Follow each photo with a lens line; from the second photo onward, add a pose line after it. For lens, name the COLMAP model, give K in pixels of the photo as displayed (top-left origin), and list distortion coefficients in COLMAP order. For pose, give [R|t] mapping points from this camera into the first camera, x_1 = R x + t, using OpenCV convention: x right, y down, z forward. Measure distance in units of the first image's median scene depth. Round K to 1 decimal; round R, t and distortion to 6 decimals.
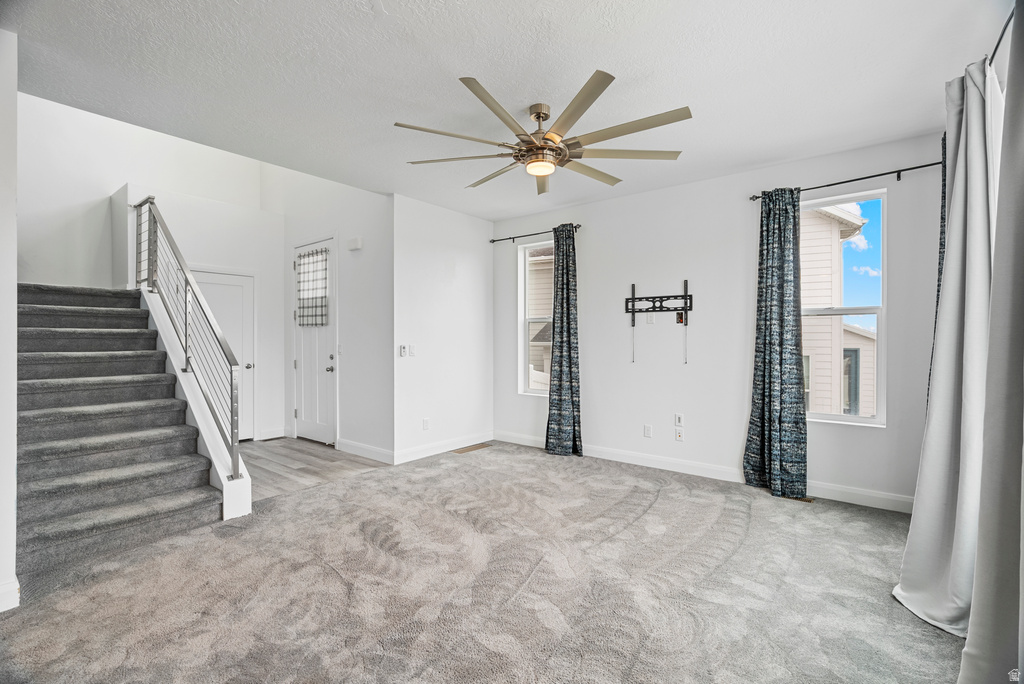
lens RADIAL K [[465.3, 0, 505.3], [0, 465.3, 341.3], [0, 0, 1]] dist [-0.008470, 0.002781]
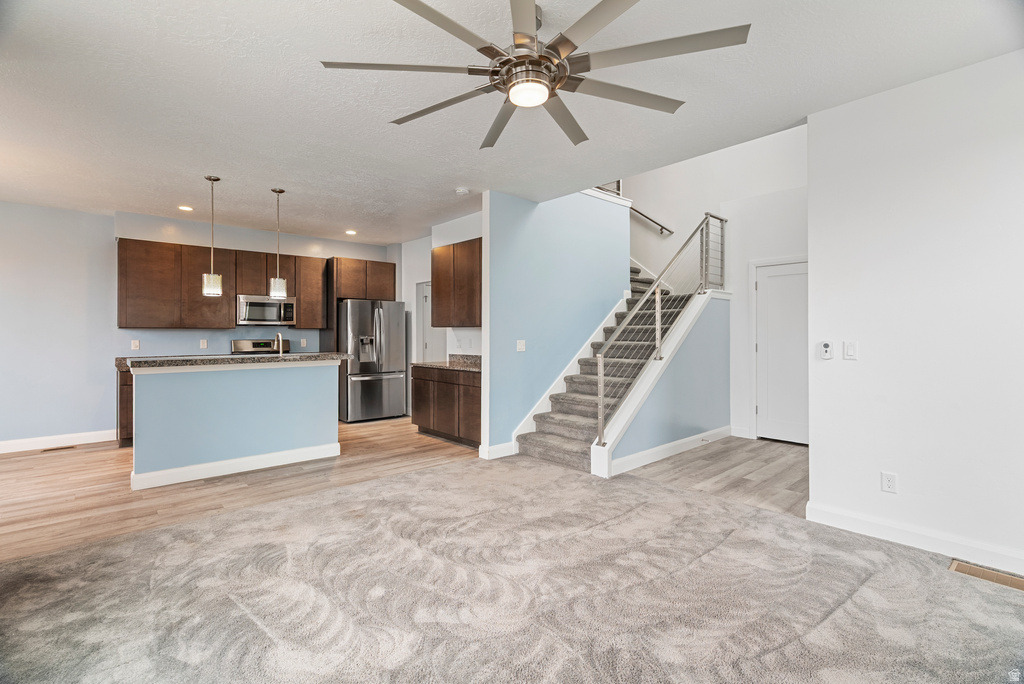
lens RADIAL K [[465.3, 0, 506.5], [0, 465.3, 330.4], [0, 0, 1]] dist [-0.008470, 0.002781]
pose [[-0.160344, -0.005525, -0.987046, 0.489207], [-0.002195, 0.999984, -0.005241, -0.003724], [0.987059, 0.001326, -0.160354, 0.670795]]
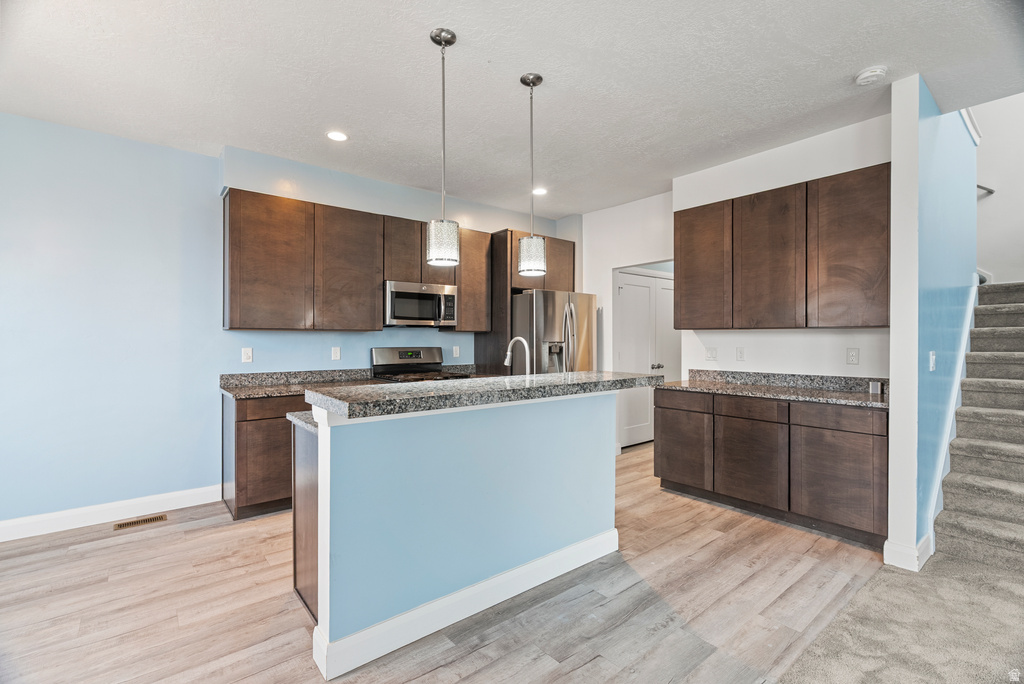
lens RADIAL K [[465.3, 0, 515.3], [0, 465.3, 335.4], [0, 0, 1]] dist [-0.008470, 0.002781]
pose [[-0.203035, -0.007022, -0.979146, 0.129820], [-0.004413, 0.999971, -0.006257, -0.000782], [0.979162, 0.003050, -0.203060, 0.120652]]
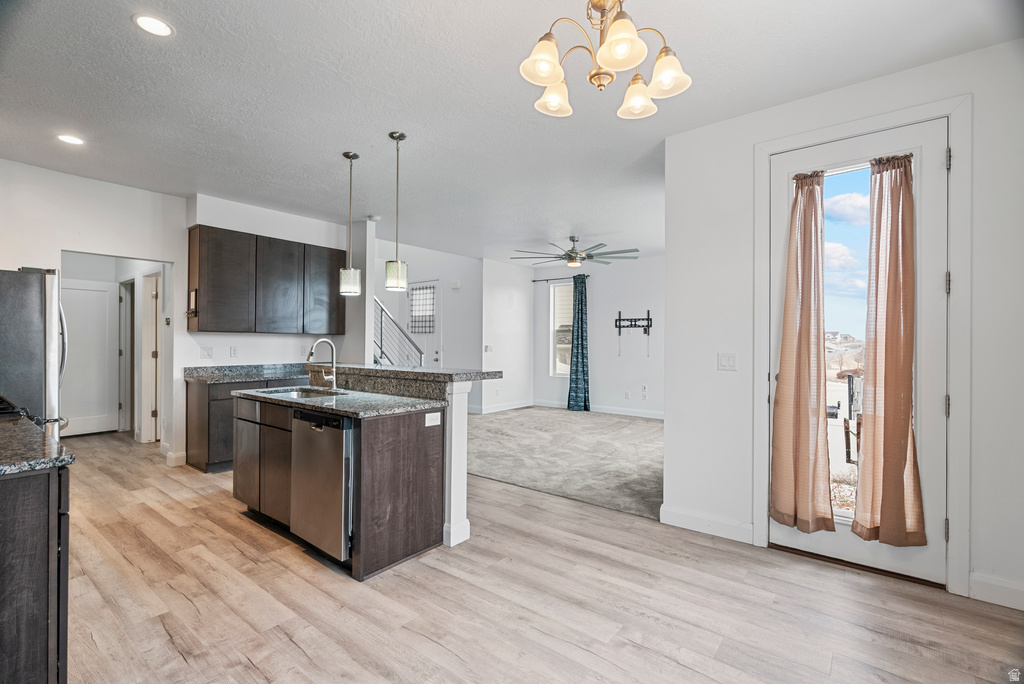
lens RADIAL K [[465.3, 0, 500.0], [0, 465.3, 339.2], [0, 0, 1]] dist [-0.008470, 0.002781]
pose [[0.999922, 0.007097, -0.010313, -0.155924], [-0.007199, 0.999924, -0.009967, 0.002572], [0.010241, 0.010040, 0.999897, -0.749071]]
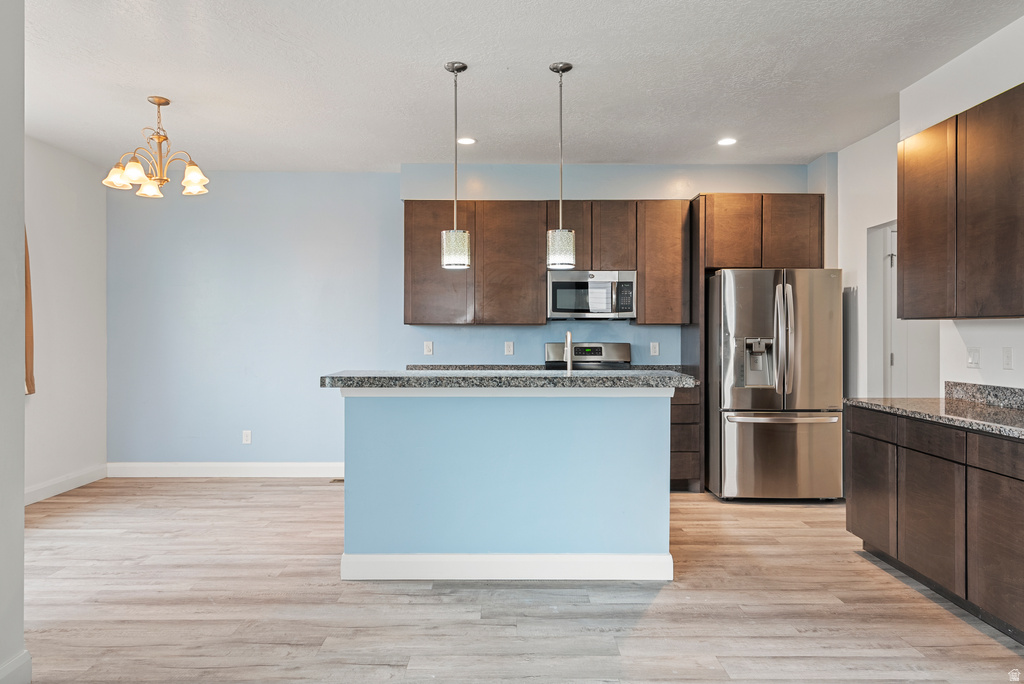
lens RADIAL K [[672.6, 0, 507.8], [0, 672.6, 333.1], [0, 0, 1]] dist [0.007306, -0.002661]
pose [[-0.774517, -0.000237, -0.632553, 0.125724], [-0.002983, 0.999990, 0.003278, -0.002989], [0.632546, 0.004426, -0.774510, 0.592593]]
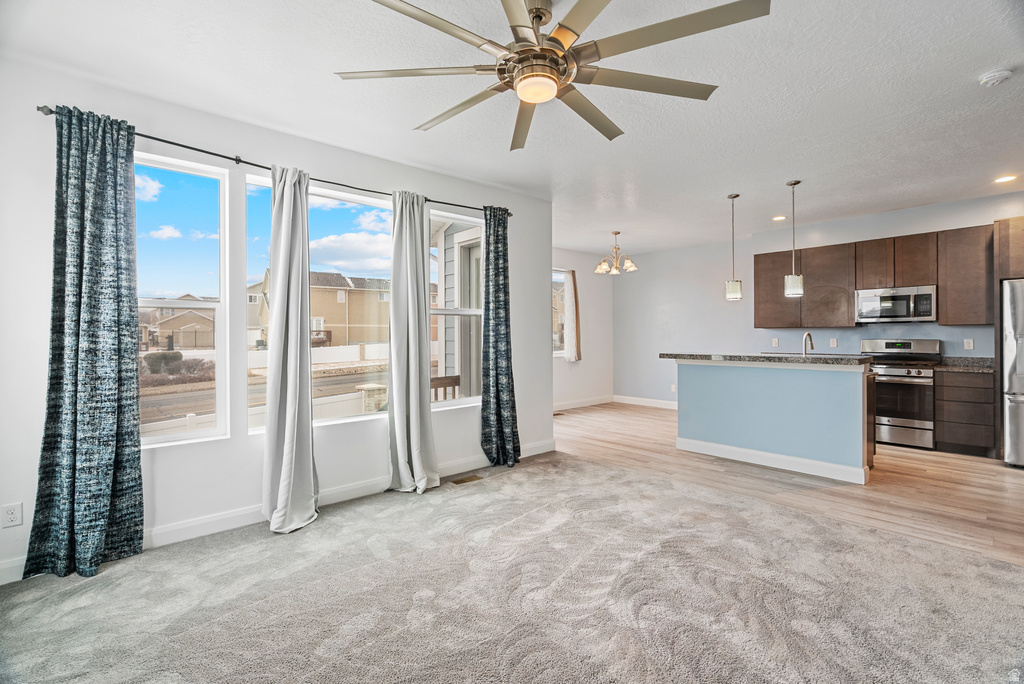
lens RADIAL K [[465.3, 0, 519.4], [0, 465.3, 340.0], [0, 0, 1]] dist [-0.008470, 0.002781]
pose [[-0.989307, 0.006361, 0.145707, 0.003383], [0.008630, 0.999851, 0.014948, -0.006113], [-0.145590, 0.016045, -0.989215, 1.047302]]
